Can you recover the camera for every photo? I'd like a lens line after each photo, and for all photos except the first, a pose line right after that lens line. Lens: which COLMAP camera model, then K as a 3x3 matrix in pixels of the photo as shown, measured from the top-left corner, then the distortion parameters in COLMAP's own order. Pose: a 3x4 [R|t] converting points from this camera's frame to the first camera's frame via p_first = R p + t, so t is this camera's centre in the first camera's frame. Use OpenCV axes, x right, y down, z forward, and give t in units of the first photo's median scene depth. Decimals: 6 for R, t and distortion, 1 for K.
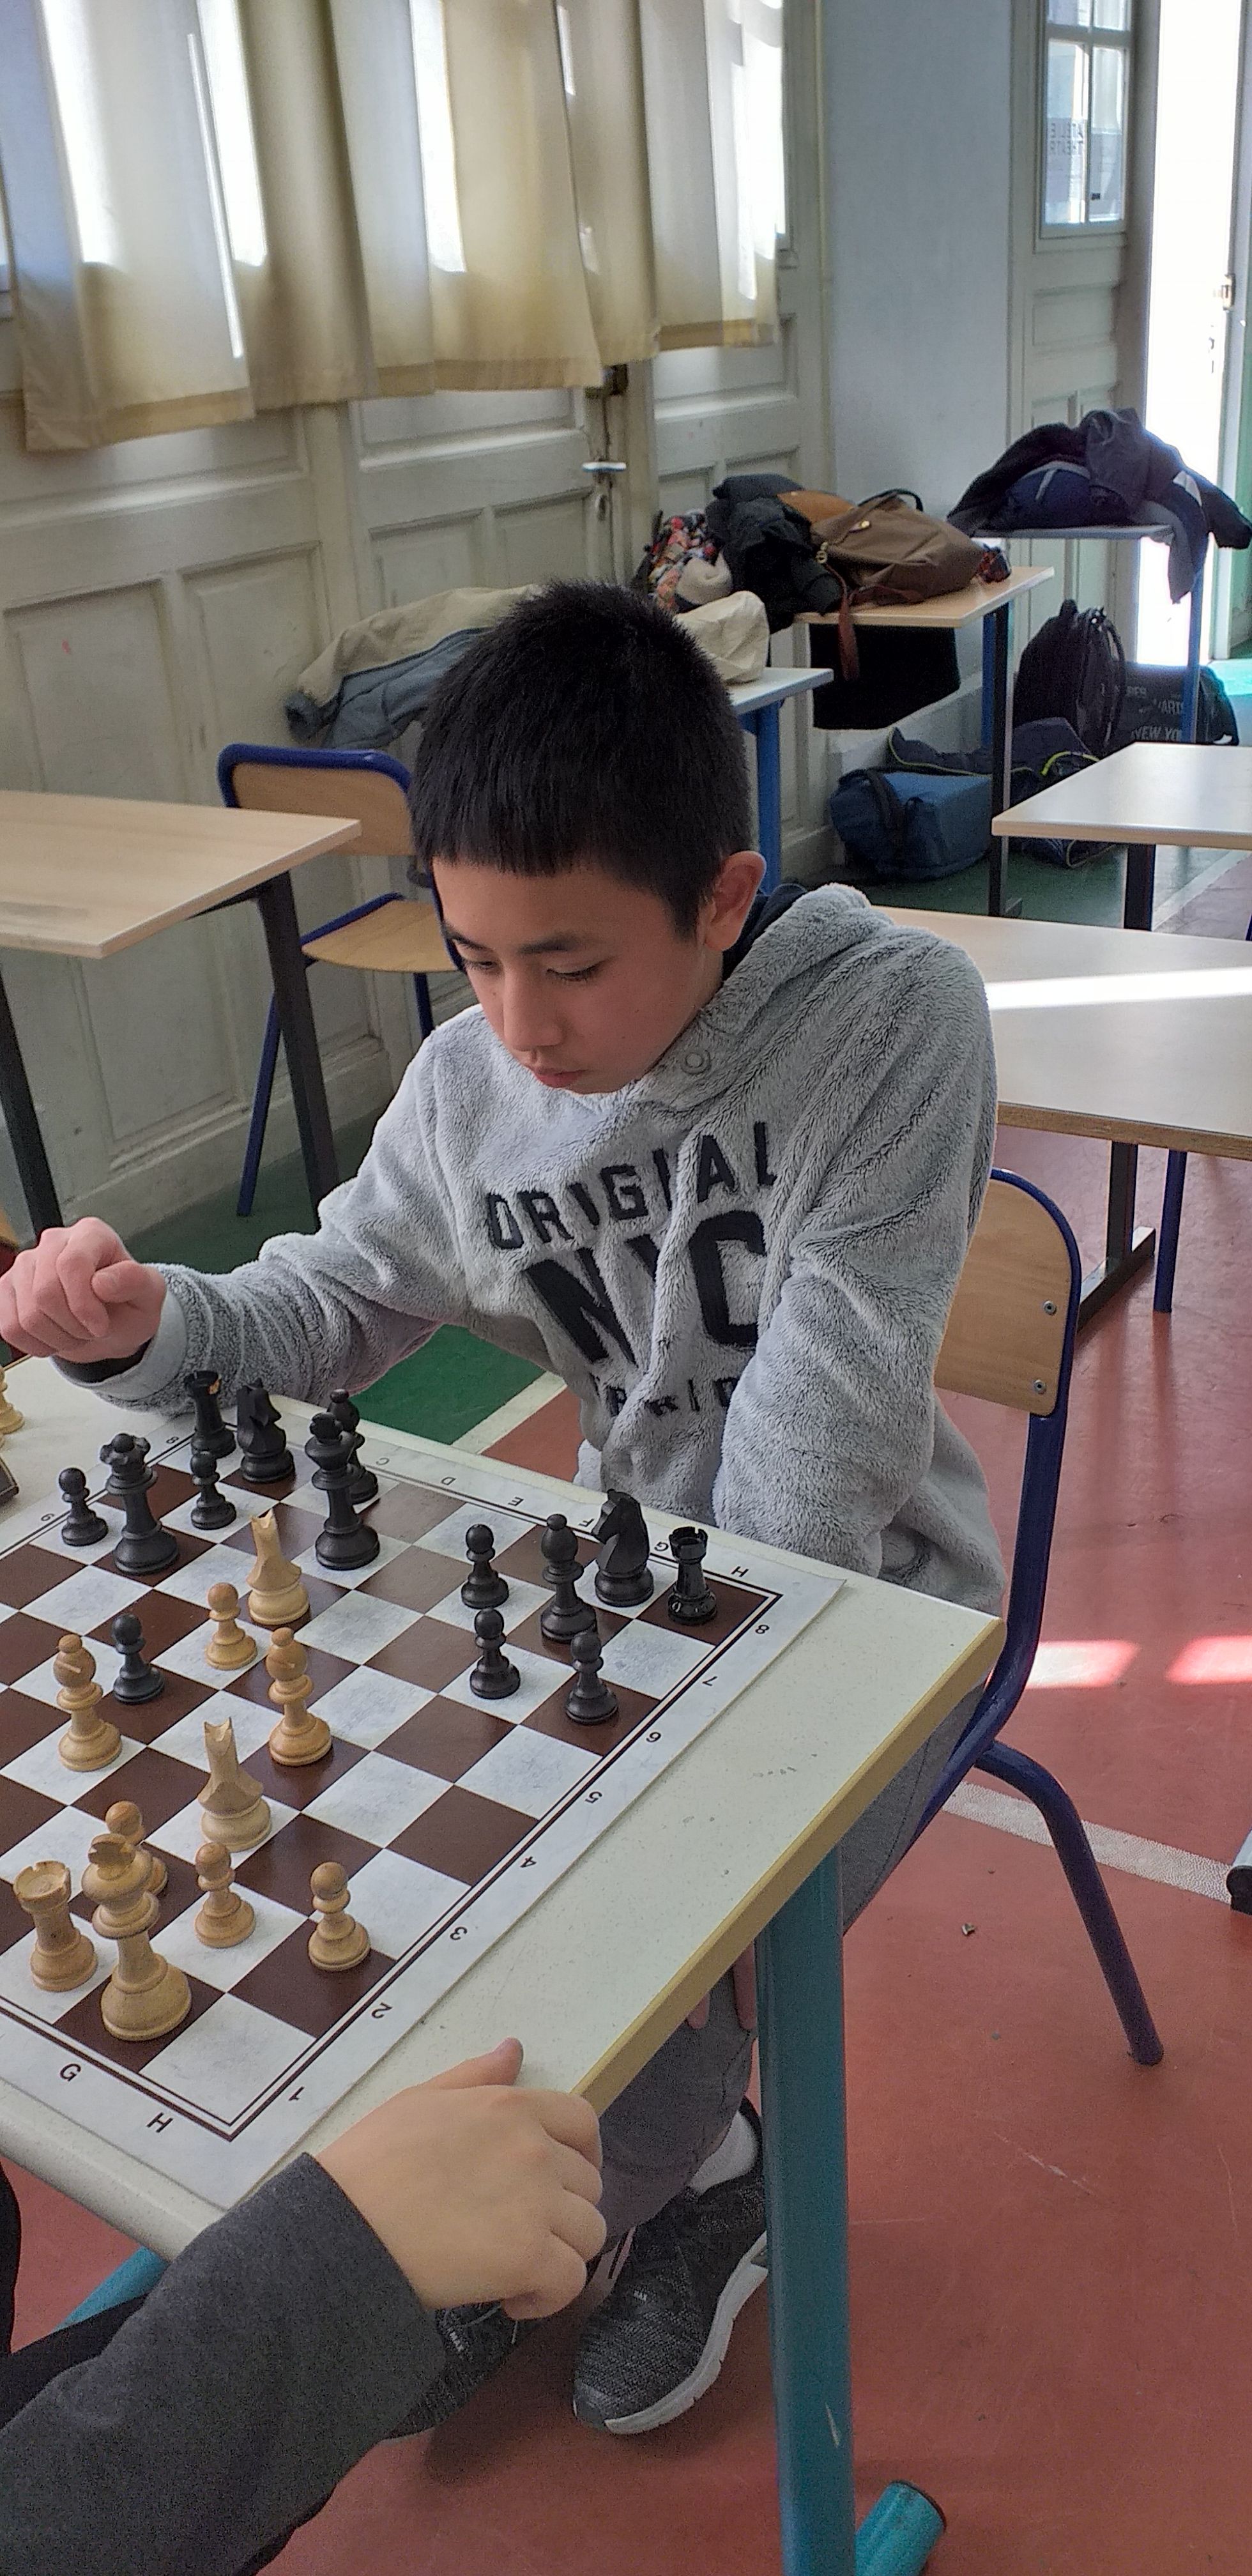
lens RADIAL K [[2041.4, 0, 620.8], [0, 2041.4, 1334.8], [0, 0, 1]] dist [0.073314, -0.147389]
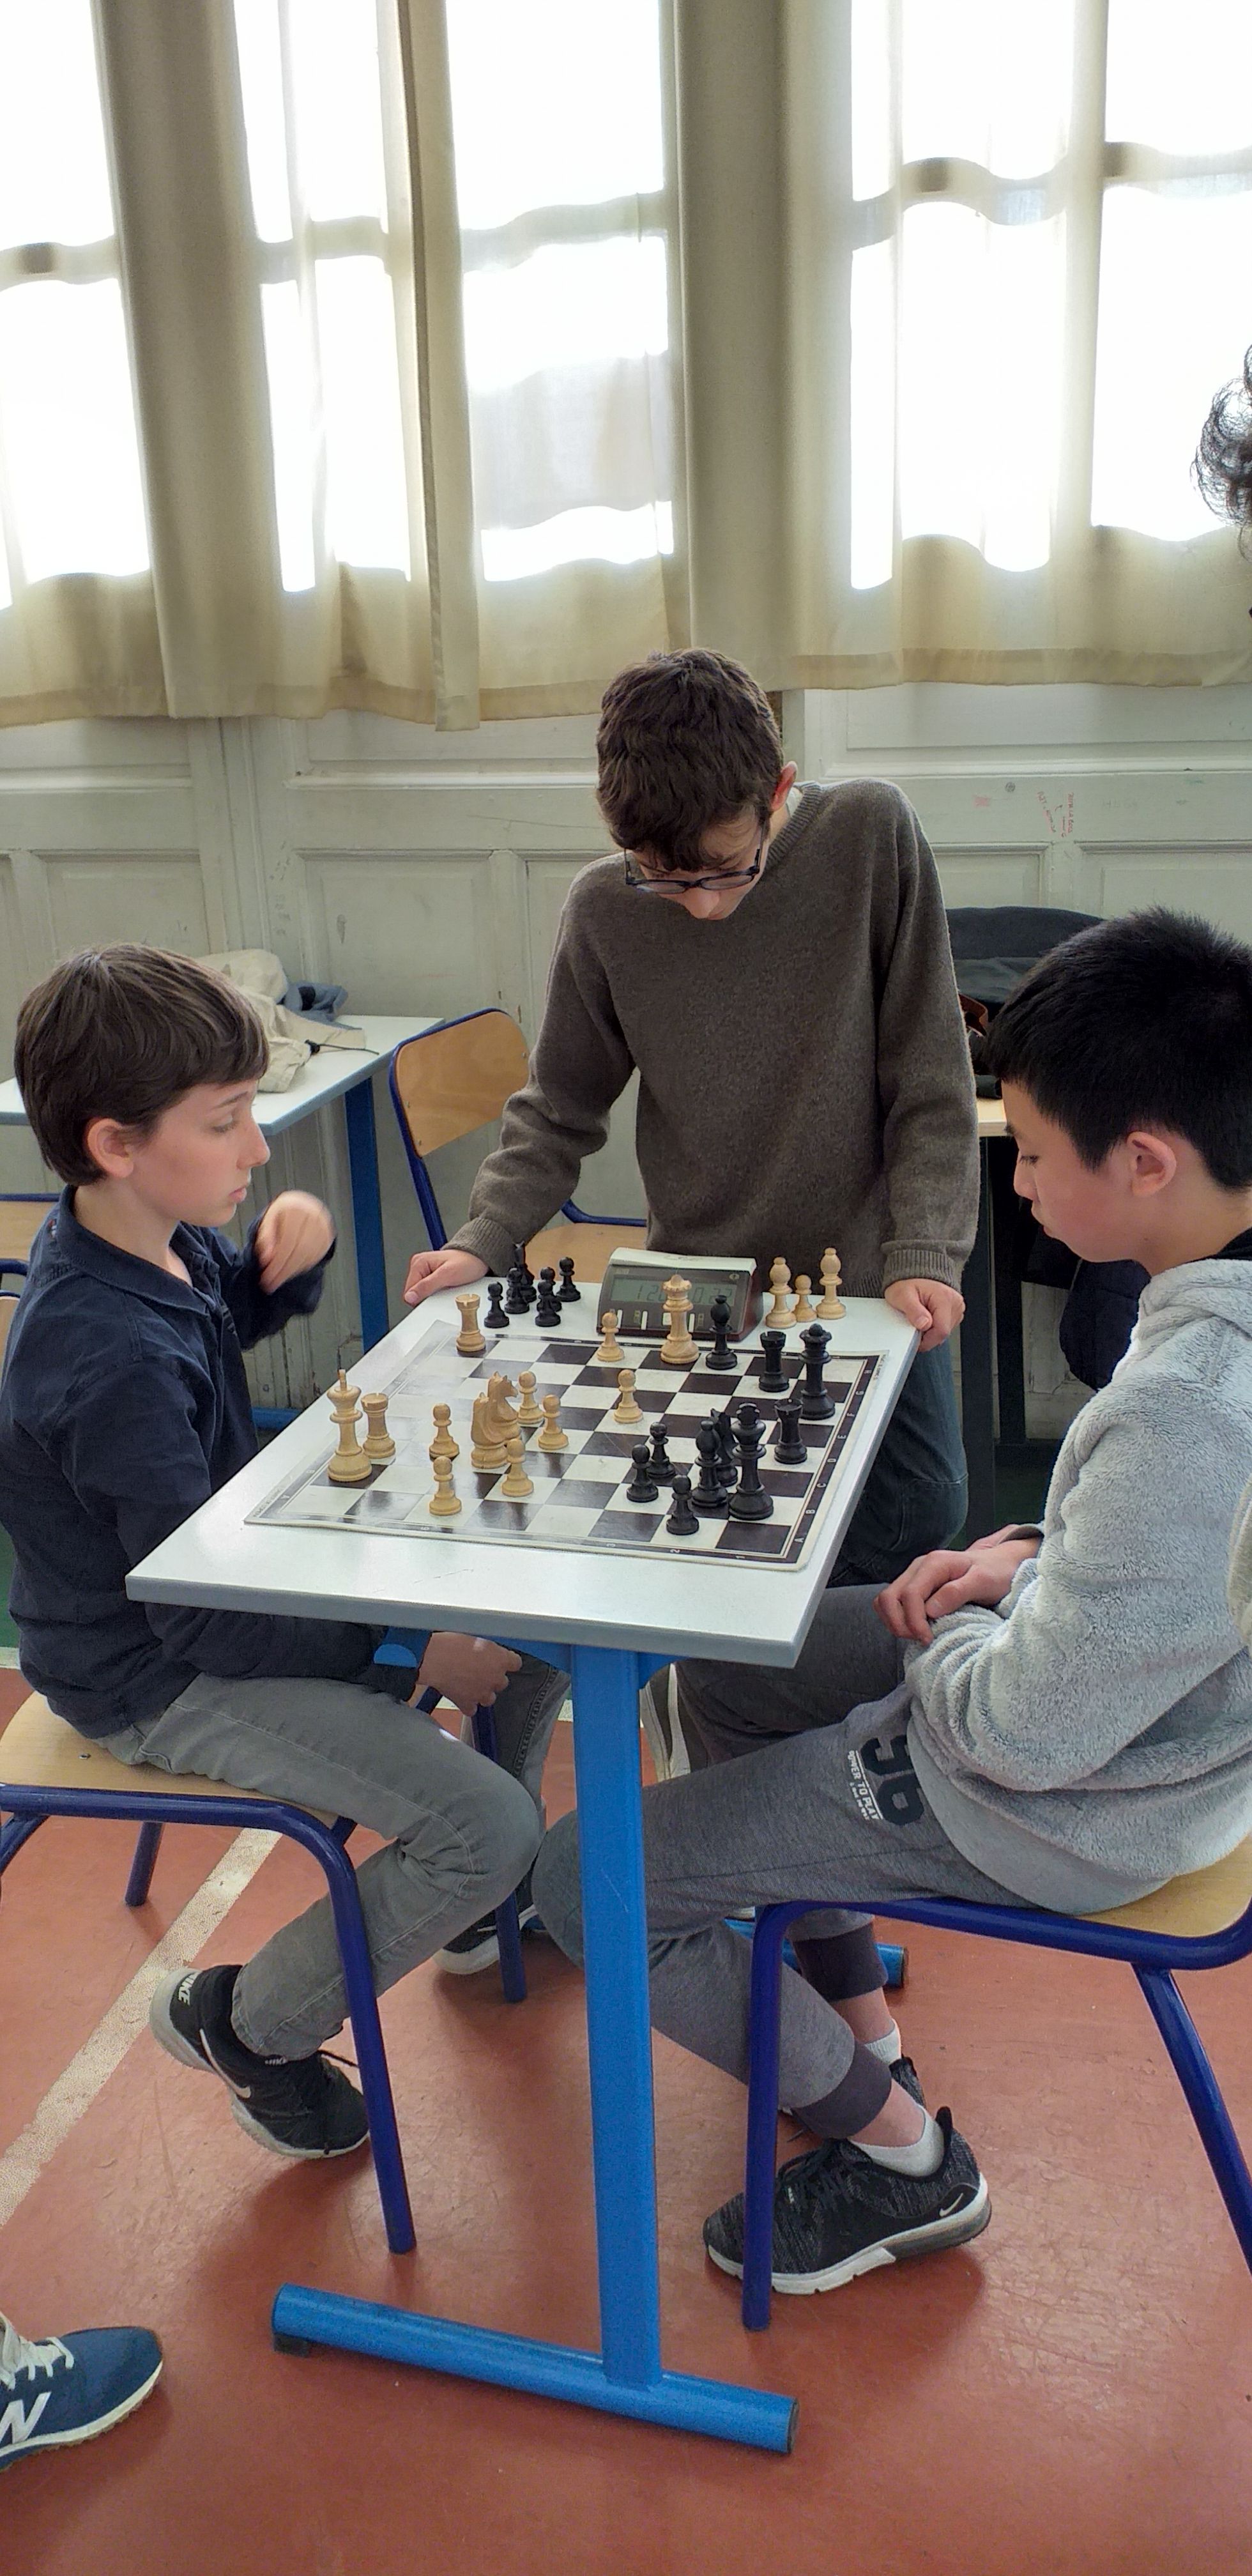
lens RADIAL K [[2041.4, 0, 620.8], [0, 2041.4, 1334.8], [0, 0, 1]] dist [0.073314, -0.147389]
pose [[0.329695, 0.383286, -0.862782, 0.893835], [-0.414979, 0.879696, 0.232224, -0.522160], [0.847994, 0.281474, 0.449087, 0.848263]]
